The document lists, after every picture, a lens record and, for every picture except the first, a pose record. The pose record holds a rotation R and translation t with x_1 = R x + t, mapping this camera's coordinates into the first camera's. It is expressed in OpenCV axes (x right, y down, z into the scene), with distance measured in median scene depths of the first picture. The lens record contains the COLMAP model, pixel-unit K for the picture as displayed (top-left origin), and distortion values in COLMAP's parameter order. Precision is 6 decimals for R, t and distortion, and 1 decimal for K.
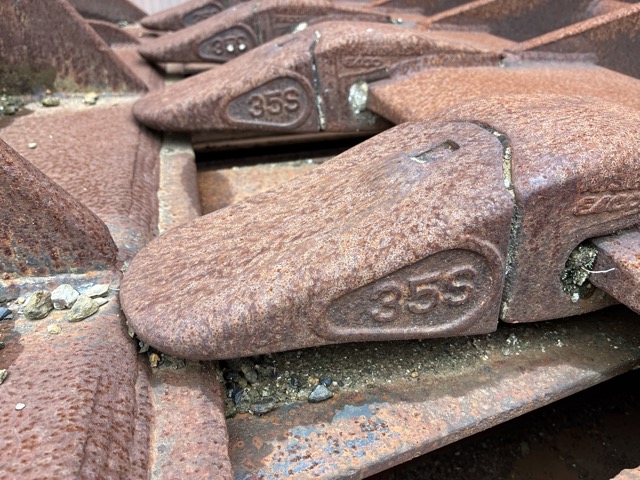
lens RADIAL K [[493.6, 0, 320.0], [0, 493.6, 240.0], [0, 0, 1]] dist [0.029024, -0.038113]
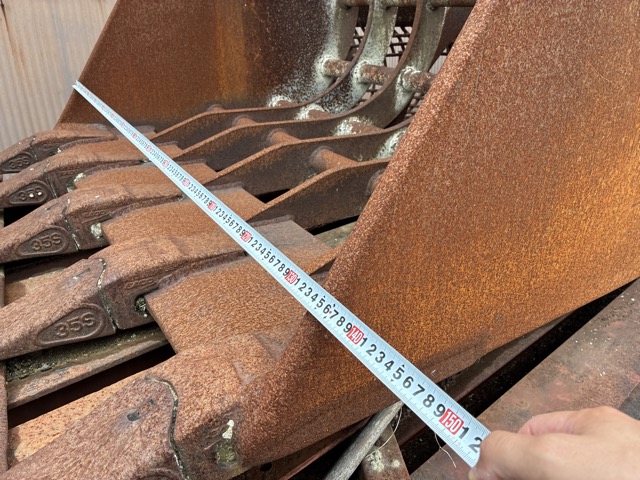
lens RADIAL K [[493.6, 0, 320.0], [0, 493.6, 240.0], [0, 0, 1]] dist [0.029024, -0.038113]
pose [[0.961054, -0.152301, 0.230606, 0.483465], [0.174197, 0.981644, -0.077655, 0.045999], [-0.214546, 0.114802, 0.969944, -1.081963]]
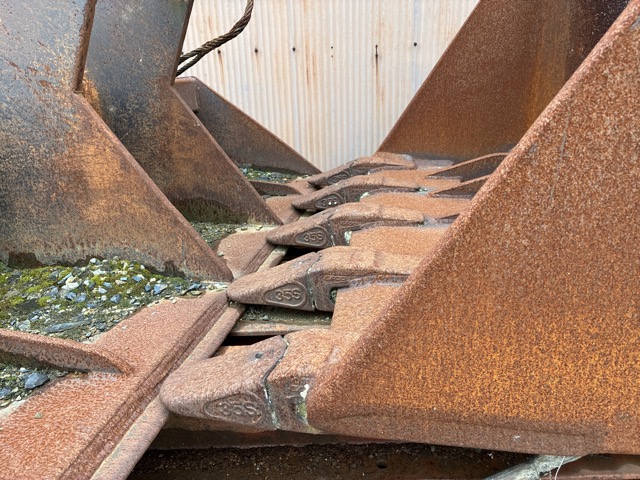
lens RADIAL K [[488.4, 0, 318.8], [0, 488.4, 236.8], [0, 0, 1]] dist [0.050789, -0.071301]
pose [[0.900903, 0.073720, -0.427713, 1.021499], [-0.153199, 0.976050, -0.154457, 0.107743], [0.406083, 0.204676, 0.890620, -1.244888]]
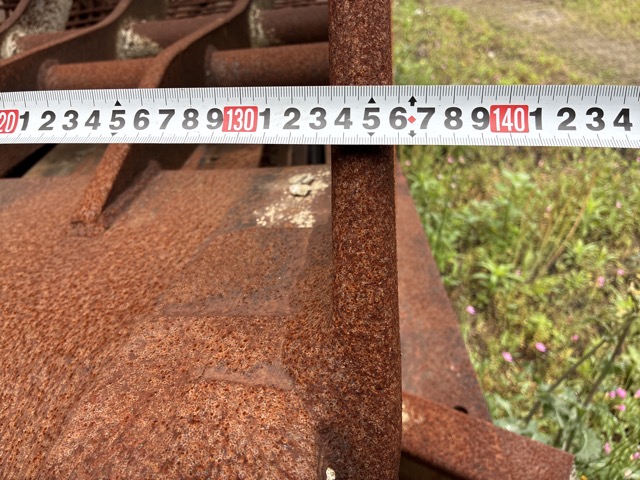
lens RADIAL K [[493.6, 0, 320.0], [0, 493.6, 240.0], [0, 0, 1]] dist [0.029024, -0.038113]
pose [[0.398278, -0.579294, 0.711191, 0.309387], [0.574527, 0.761956, 0.298901, 0.026711], [-0.715048, 0.289553, 0.636290, -0.360991]]
